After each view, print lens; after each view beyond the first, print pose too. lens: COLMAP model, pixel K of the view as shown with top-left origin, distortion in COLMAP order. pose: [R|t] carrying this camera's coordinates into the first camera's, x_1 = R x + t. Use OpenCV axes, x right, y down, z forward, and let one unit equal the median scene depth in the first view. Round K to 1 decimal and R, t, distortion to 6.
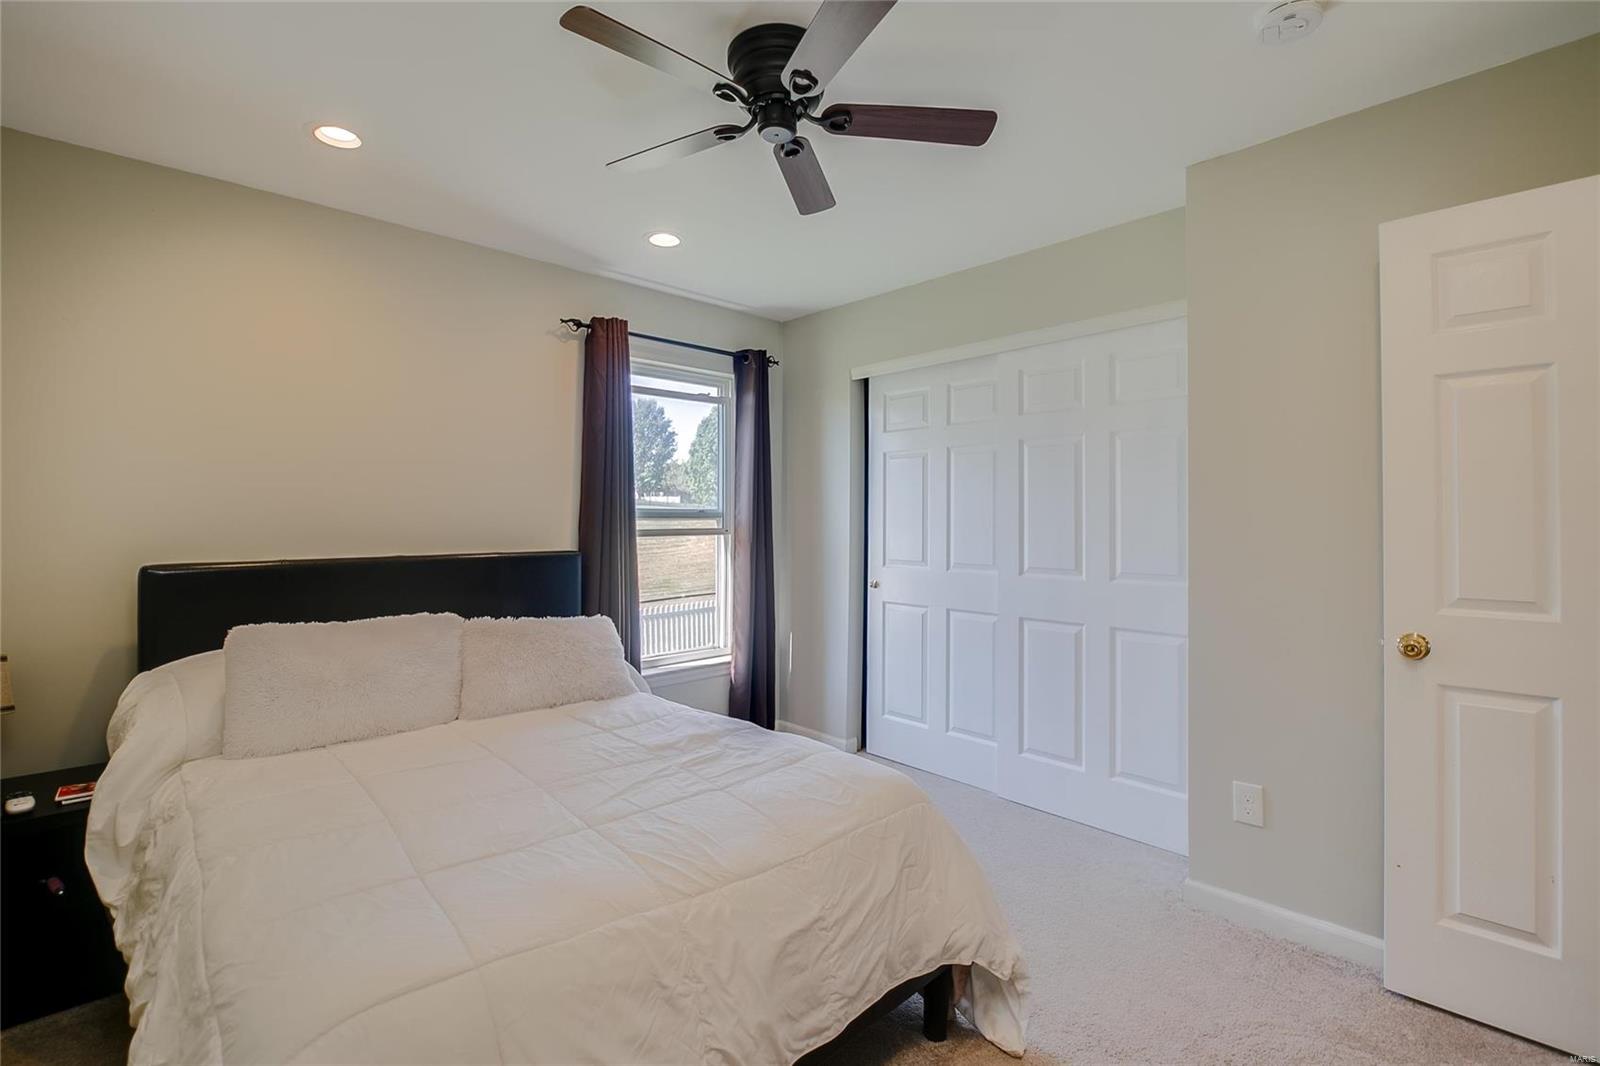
lens RADIAL K [[712.0, 0, 784.9], [0, 712.0, 527.8], [0, 0, 1]] dist [-0.001057, -0.000340]
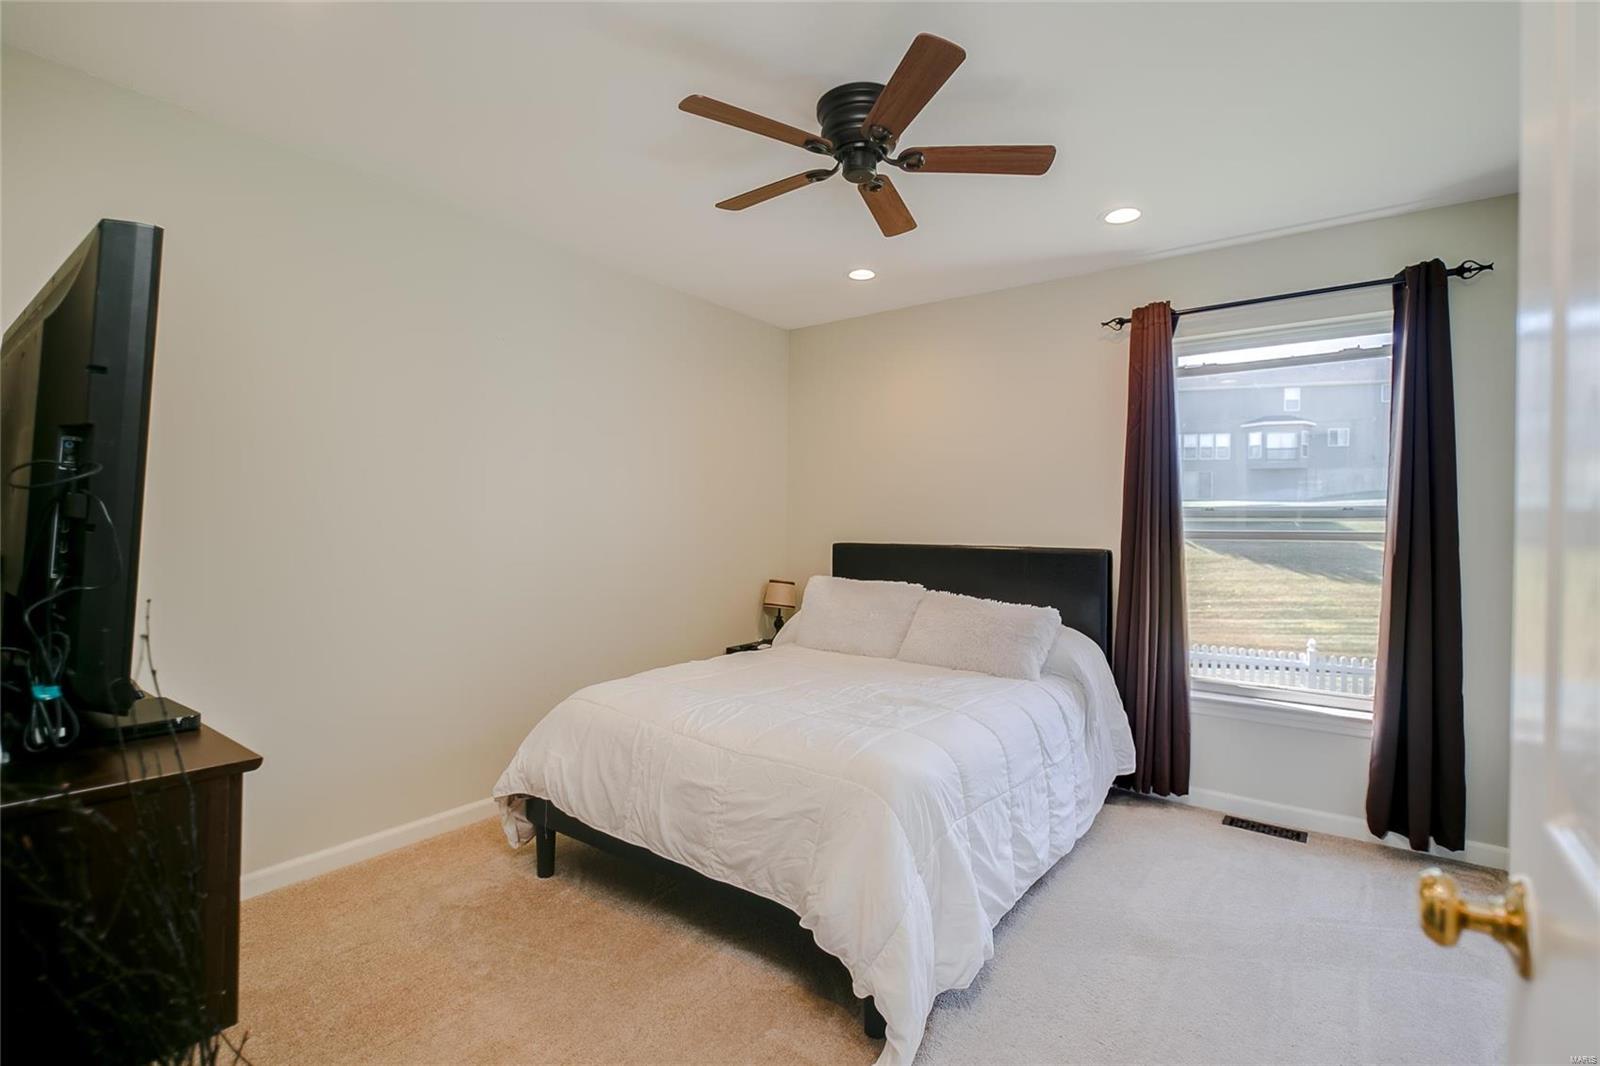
lens RADIAL K [[712.0, 0, 784.9], [0, 712.0, 527.8], [0, 0, 1]] dist [-0.001057, -0.000340]
pose [[0.188201, -0.002054, -0.982128, 0.647993], [-0.024108, 0.999687, -0.006710, 0.021365], [0.981835, 0.024940, 0.188092, 0.389628]]
